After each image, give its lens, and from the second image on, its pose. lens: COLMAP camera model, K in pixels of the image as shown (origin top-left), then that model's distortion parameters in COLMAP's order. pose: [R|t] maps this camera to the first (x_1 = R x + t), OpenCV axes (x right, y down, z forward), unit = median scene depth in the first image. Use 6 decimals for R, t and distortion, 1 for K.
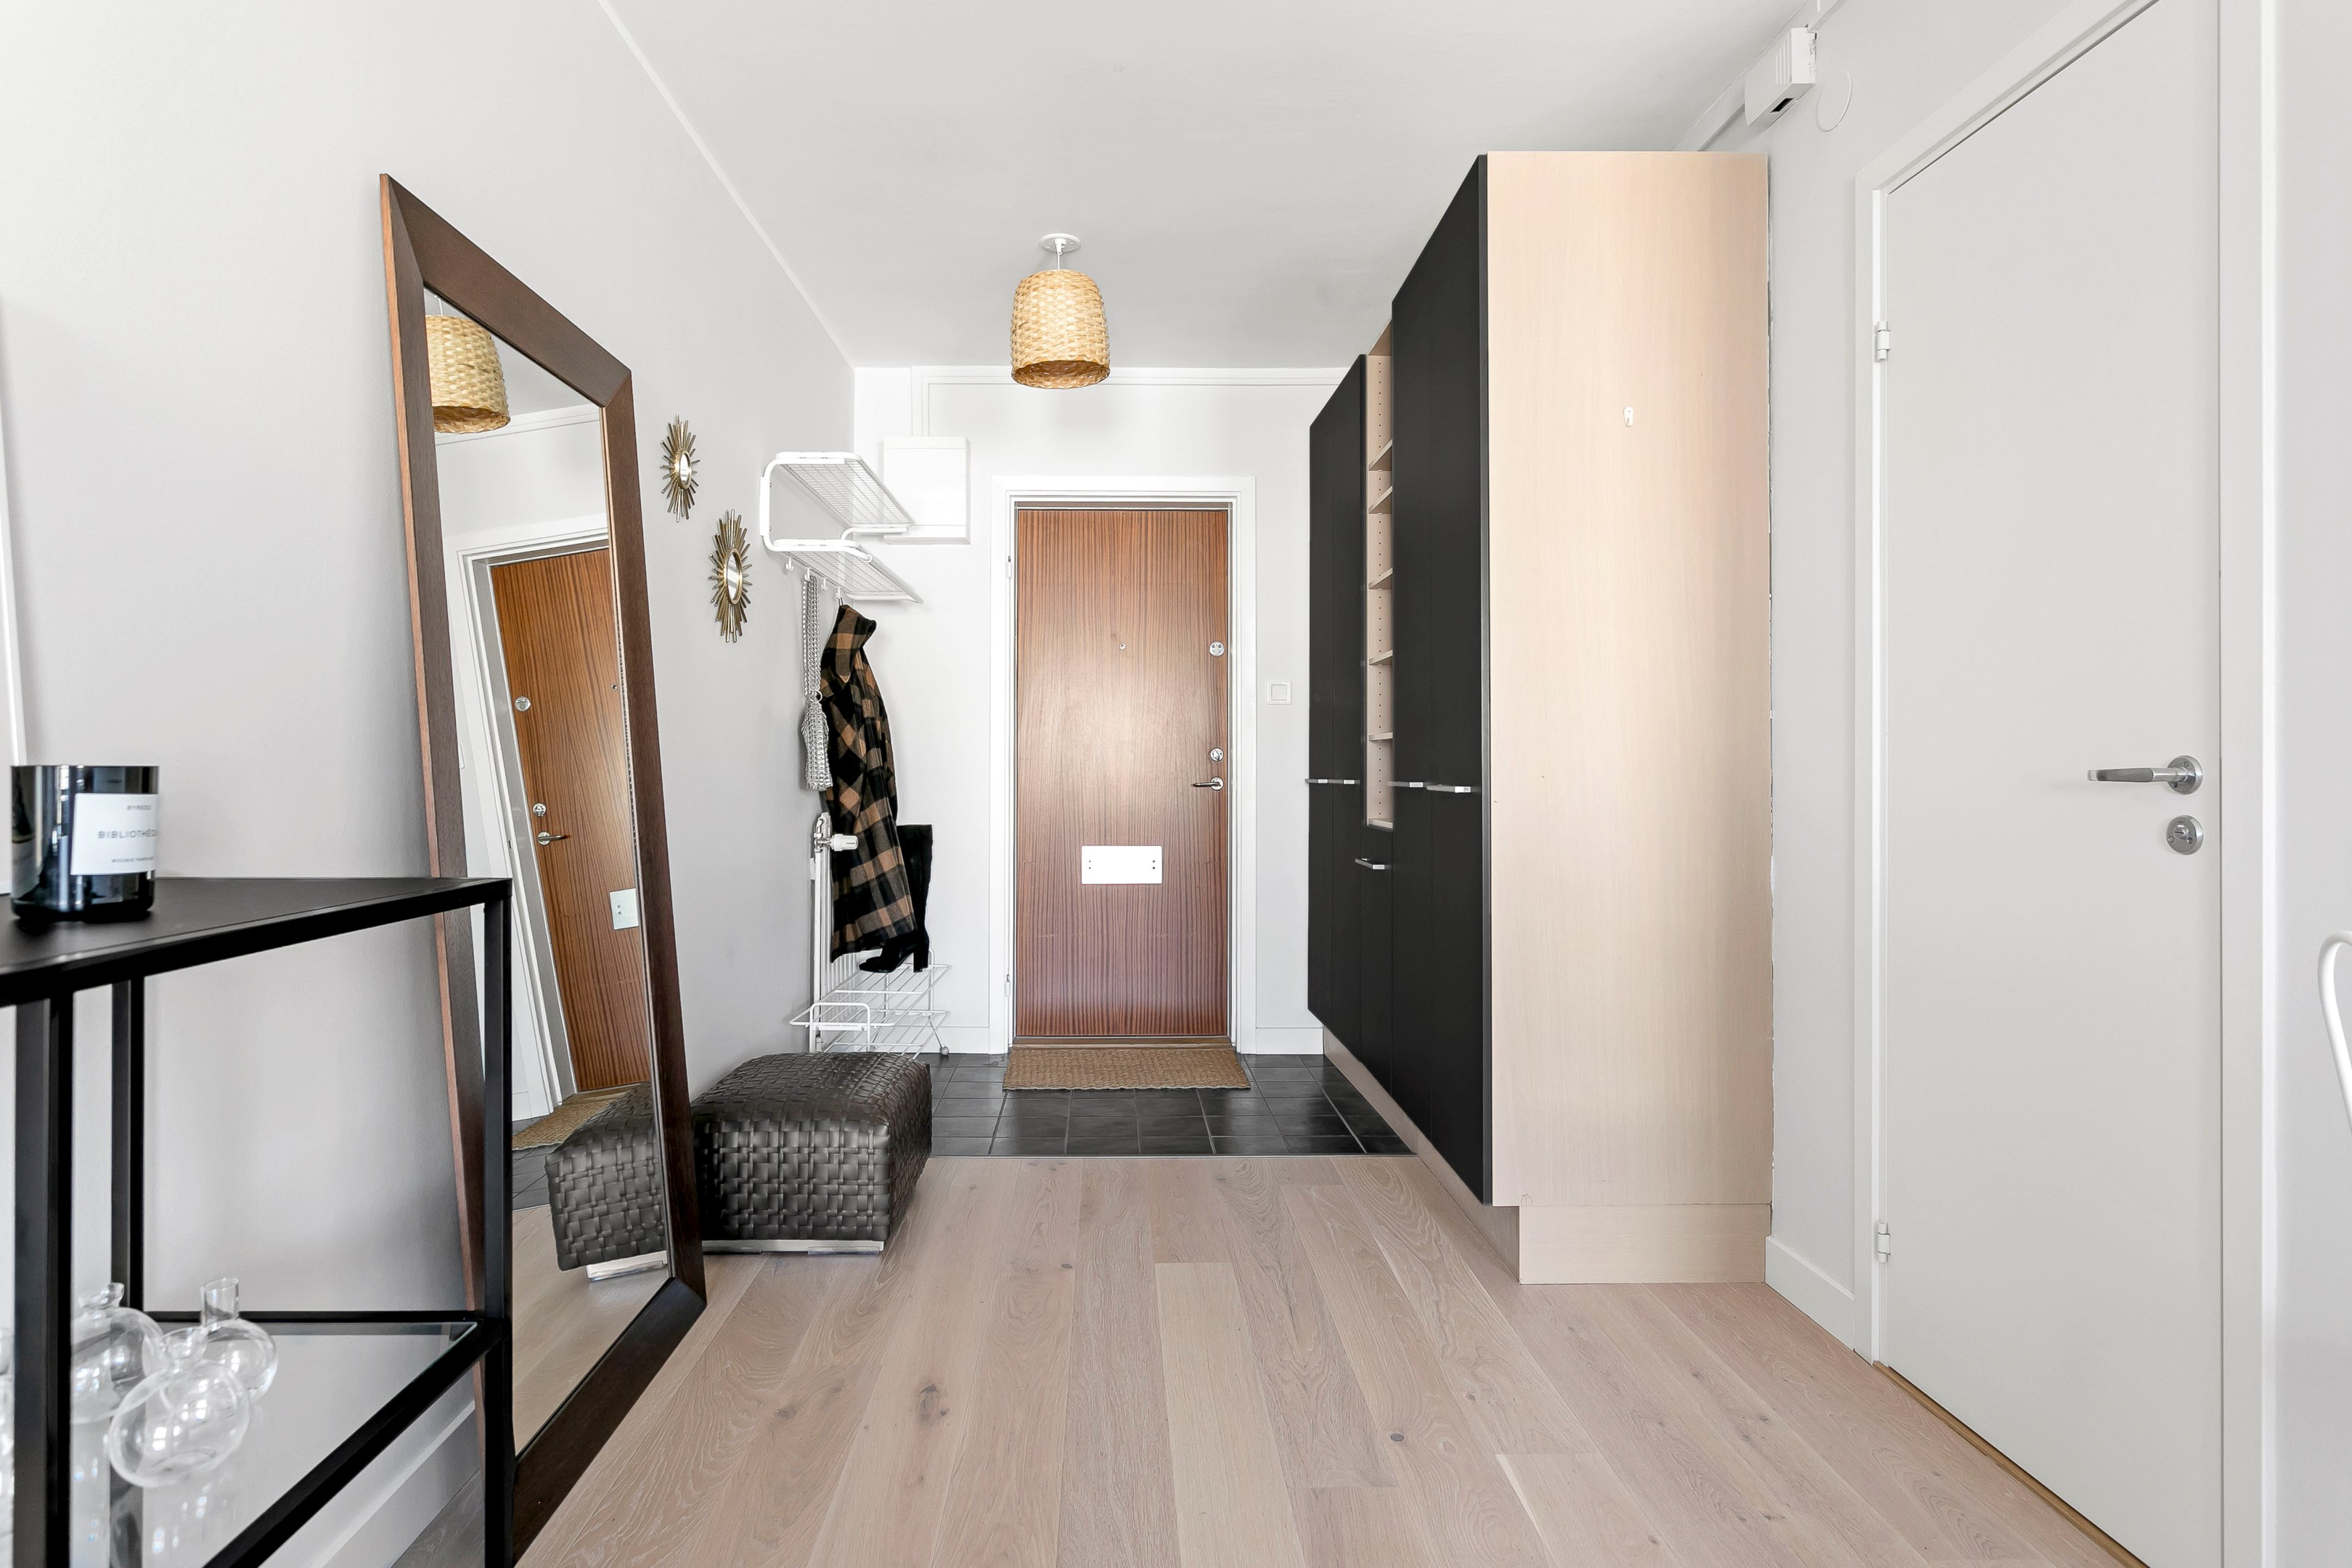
lens RADIAL K [[1240.9, 0, 1156.7], [0, 1240.9, 753.2], [0, 0, 1]] dist [-0.010417, 0.005222]
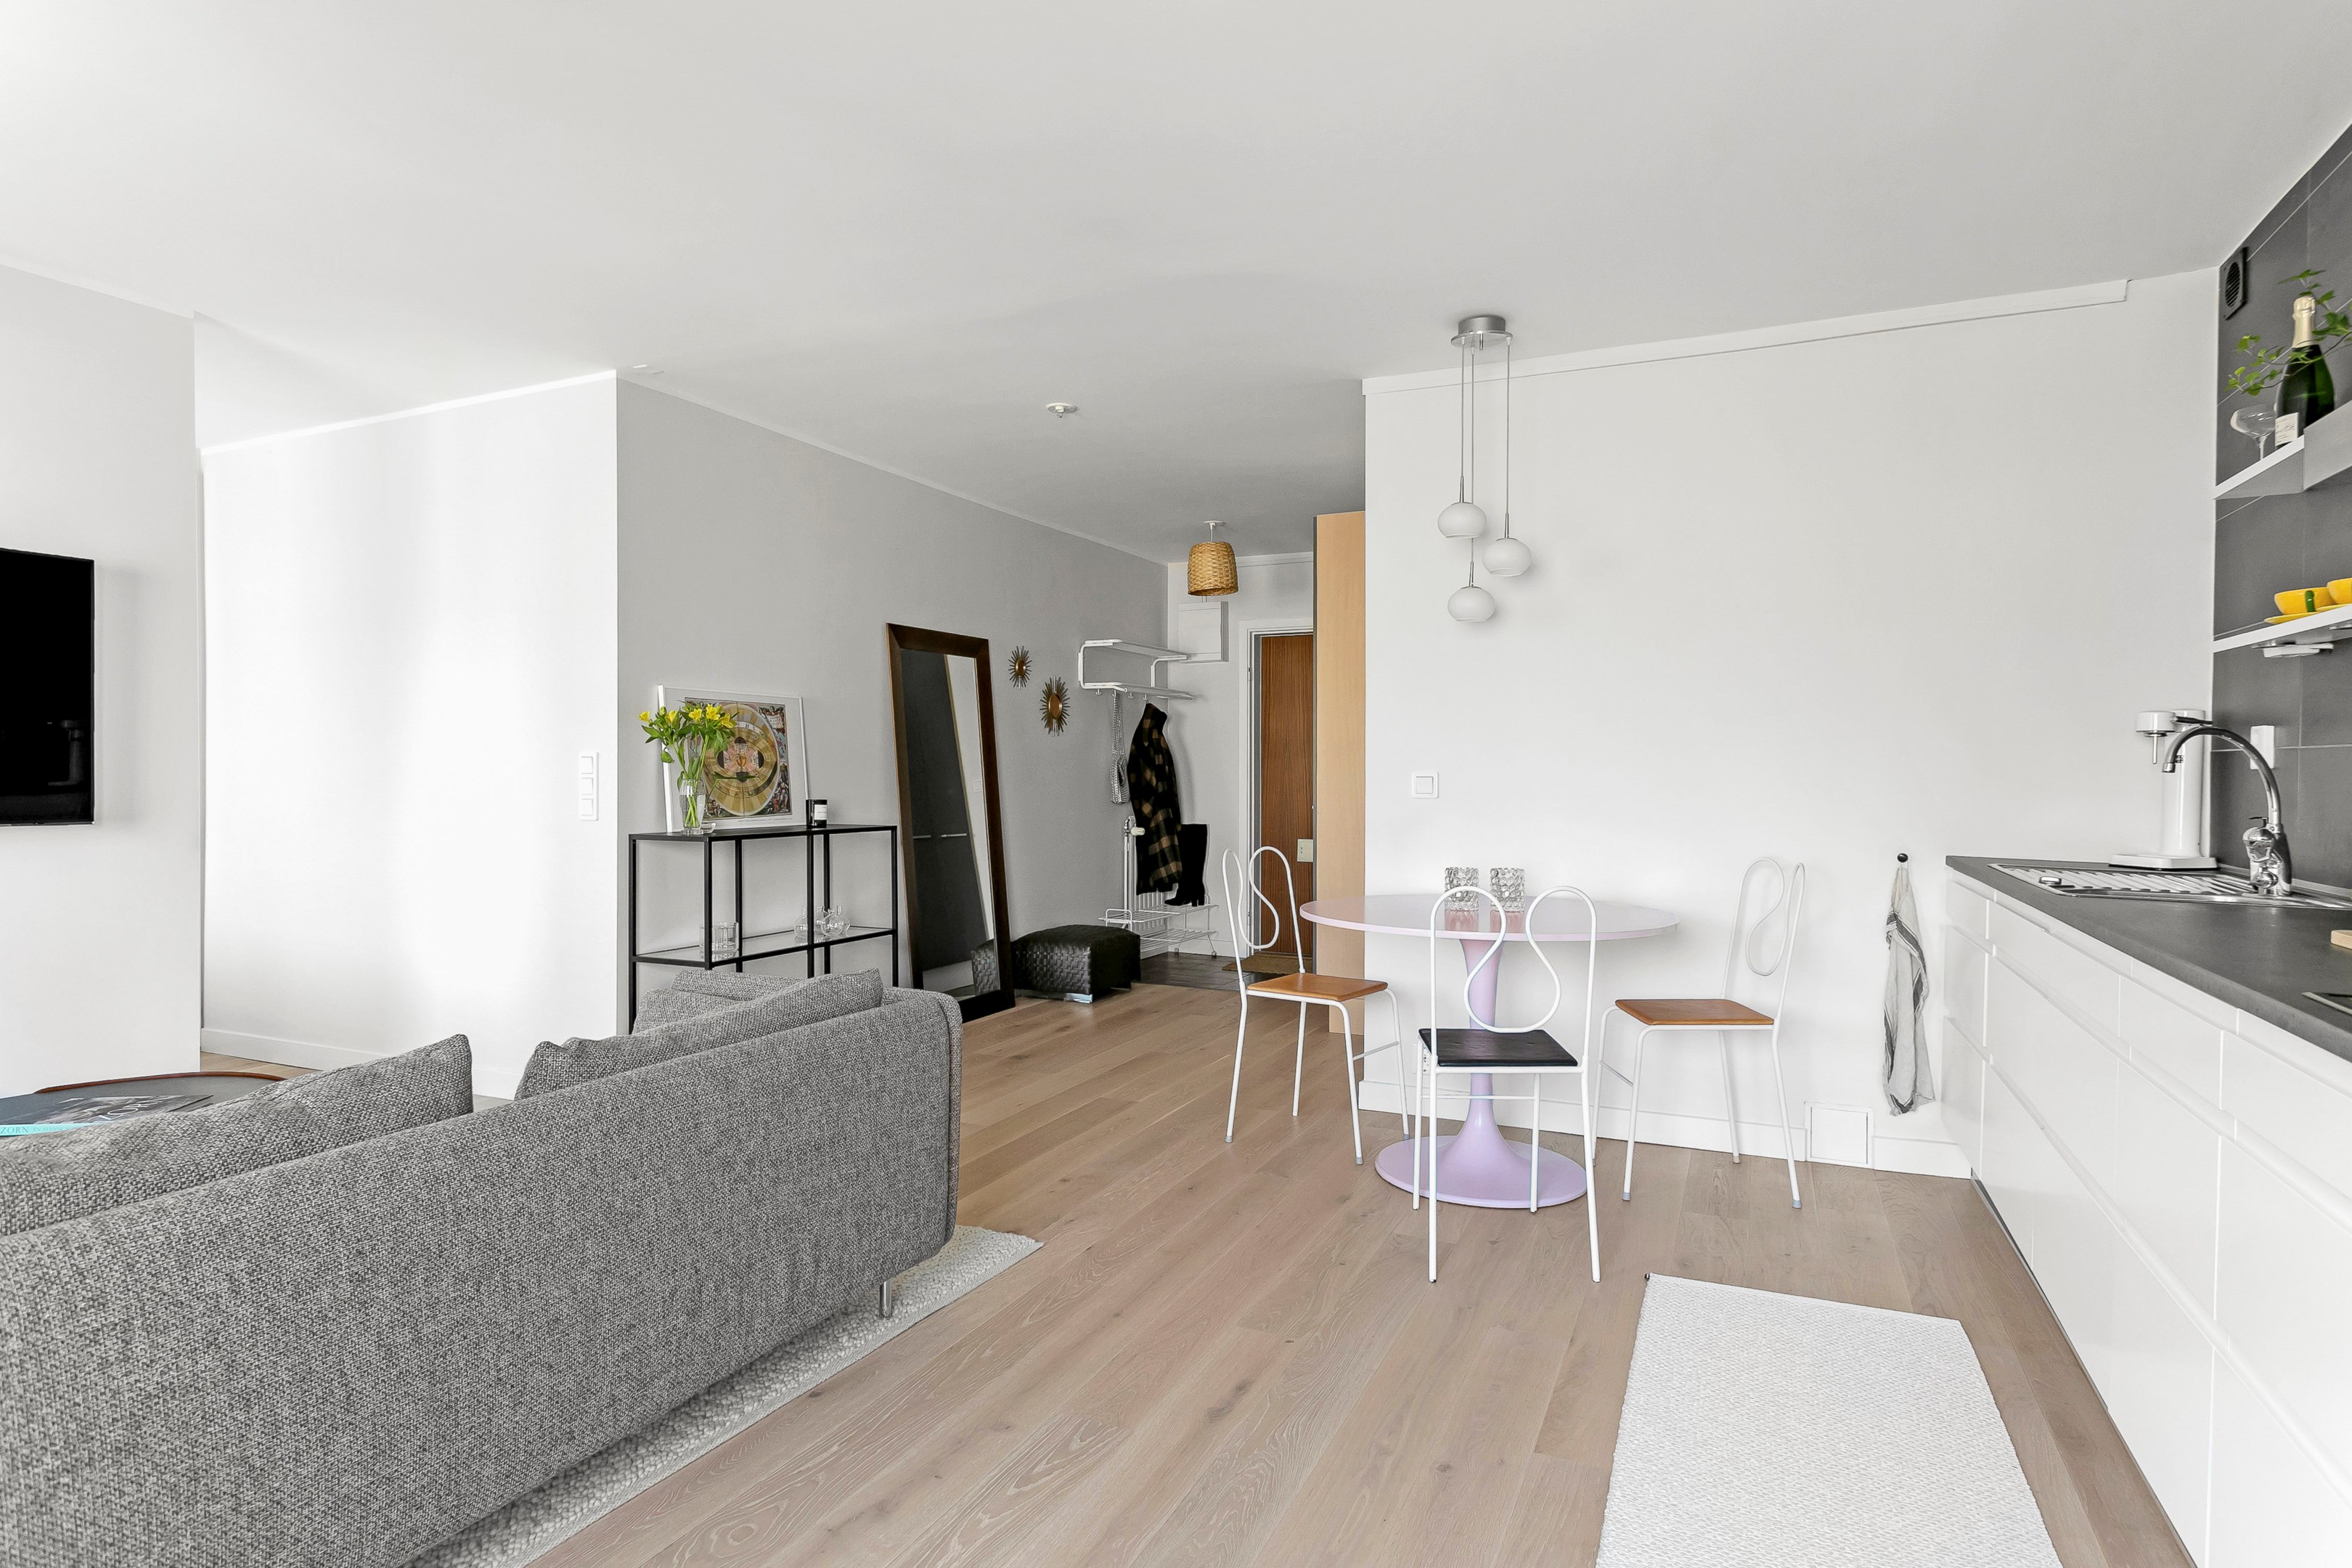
lens RADIAL K [[1337.7, 0, 1192.4], [0, 1337.7, 785.7], [0, 0, 1]] dist [0.011375, 0.003013]
pose [[0.896459, 0.005587, -0.443091, 0.720270], [0.002318, 0.999848, 0.017296, -0.033042], [0.443120, -0.016532, 0.896310, -0.791793]]
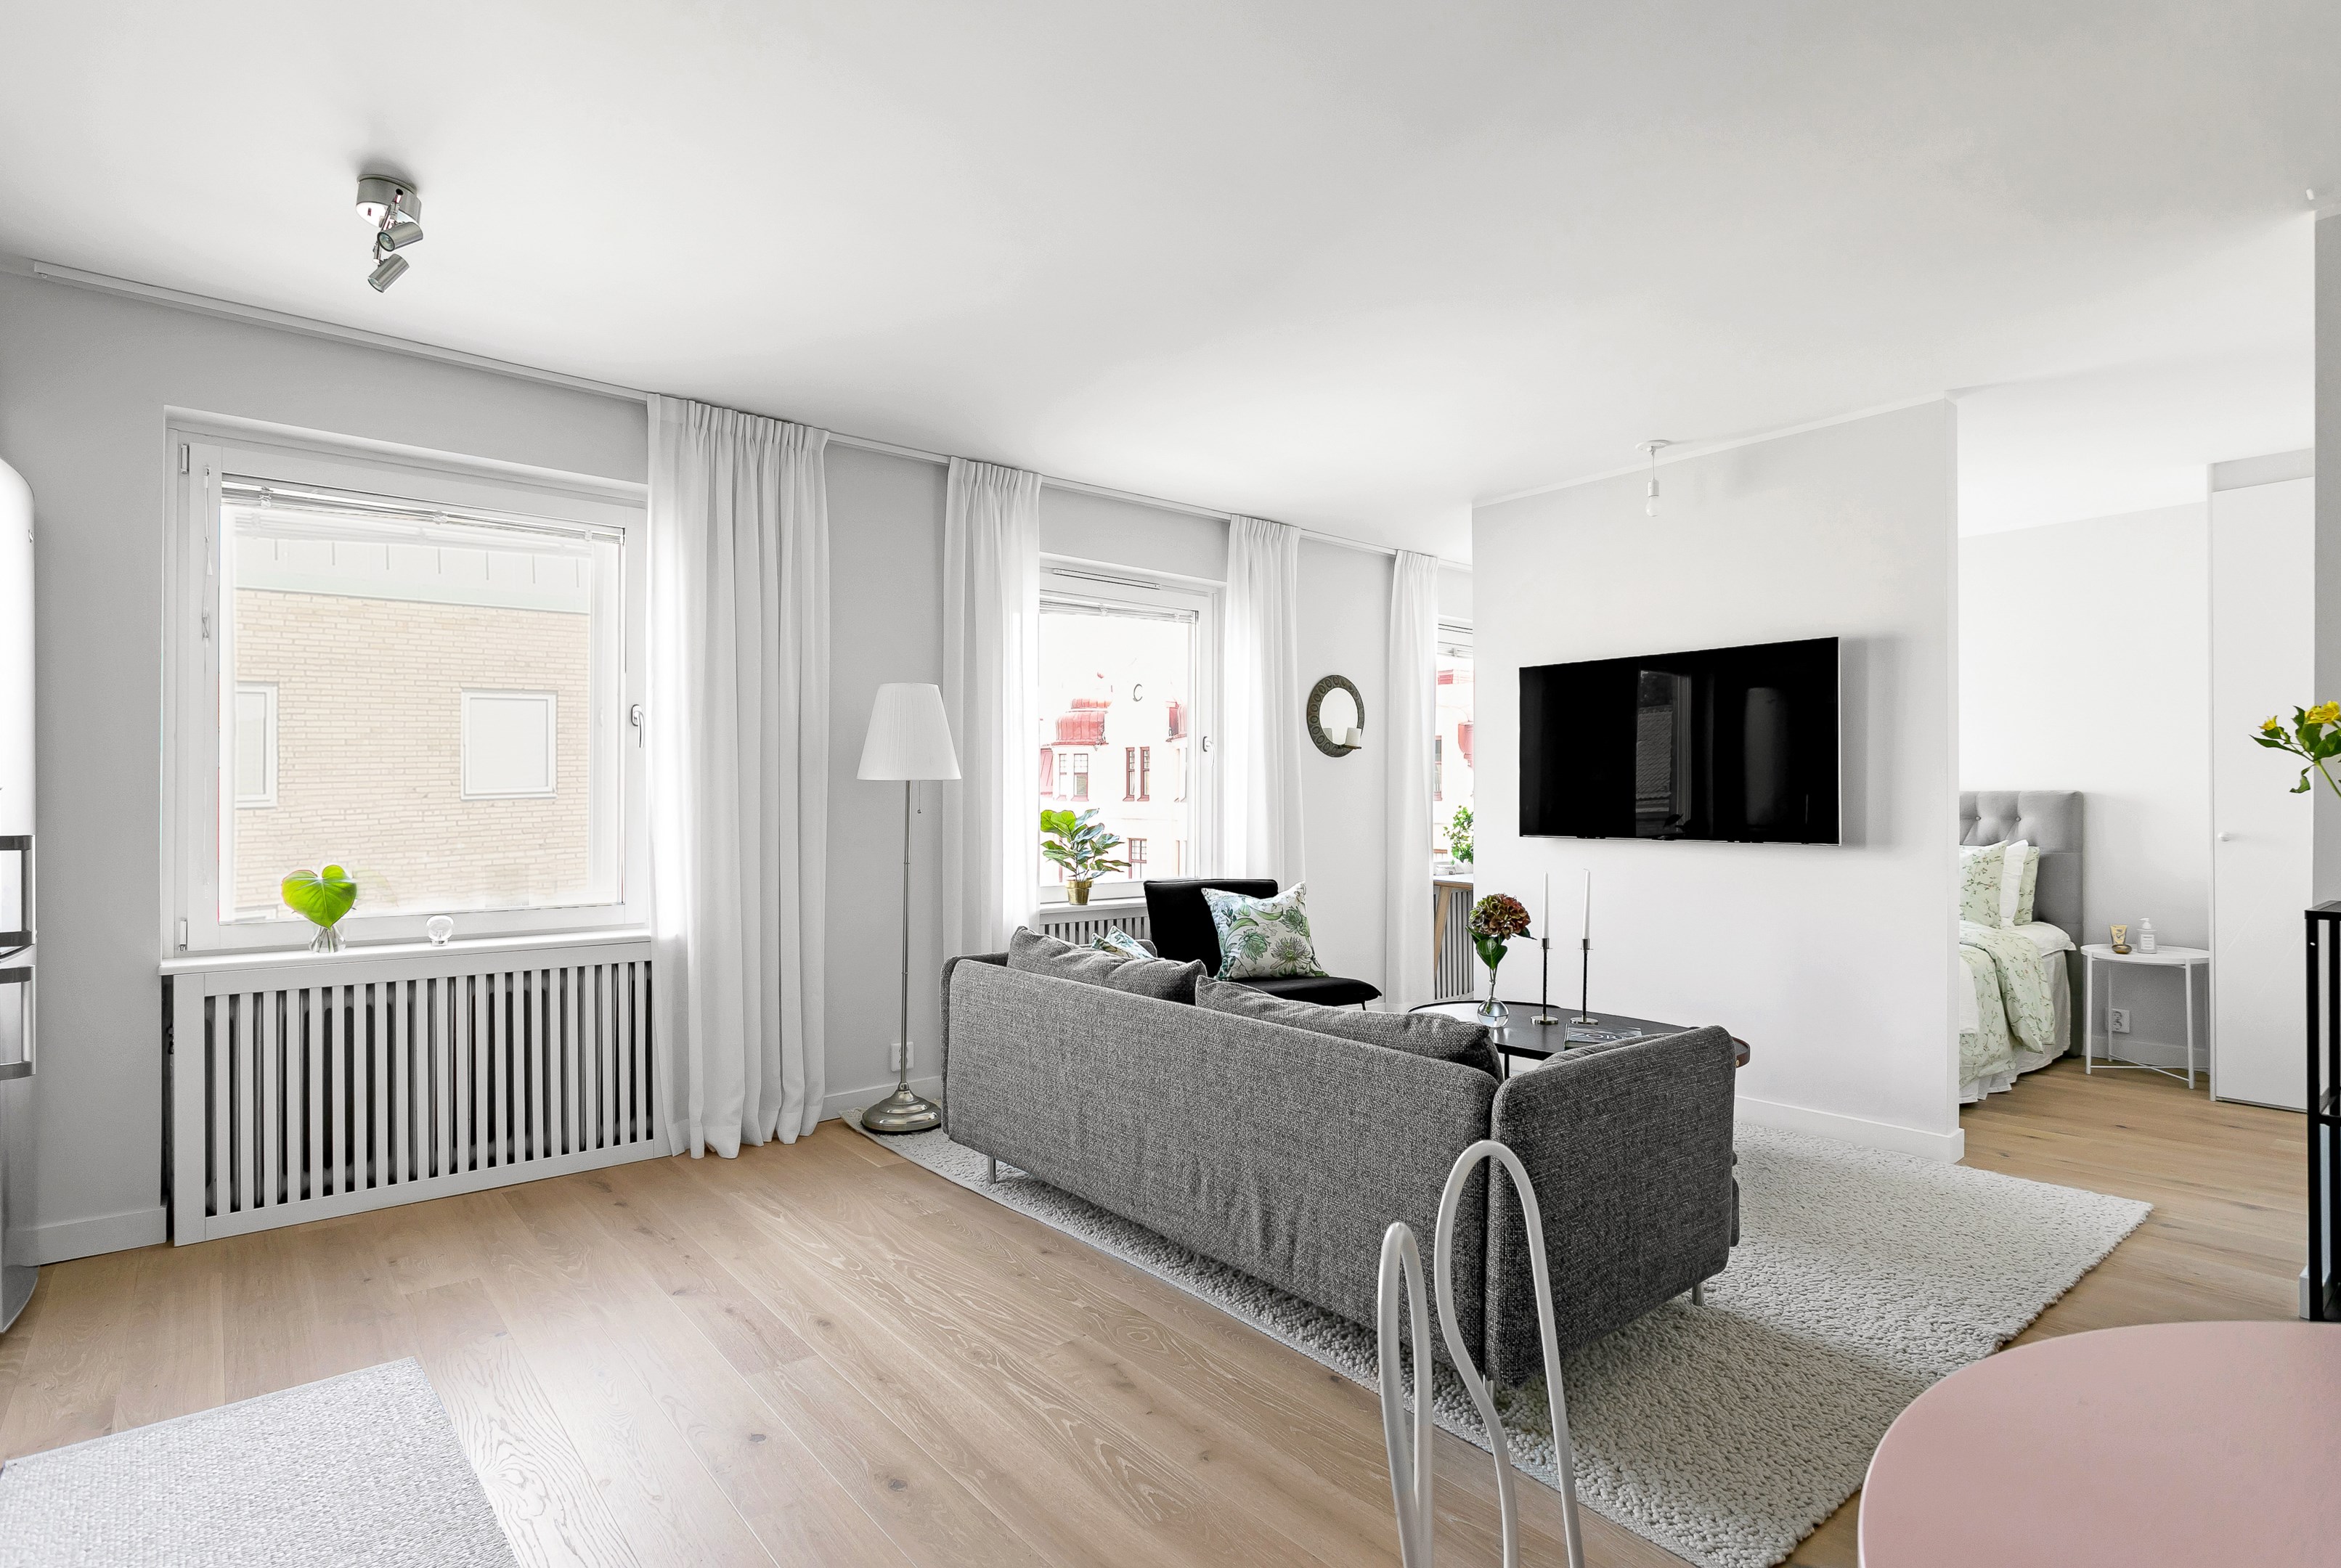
lens RADIAL K [[1182.0, 0, 1152.8], [0, 1182.0, 798.3], [0, 0, 1]] dist [0.009962, -0.000022]
pose [[-0.812443, -0.000761, -0.583040, 0.712347], [0.004585, 0.999960, -0.007694, -0.028937], [0.583022, -0.008924, -0.812407, 0.156605]]
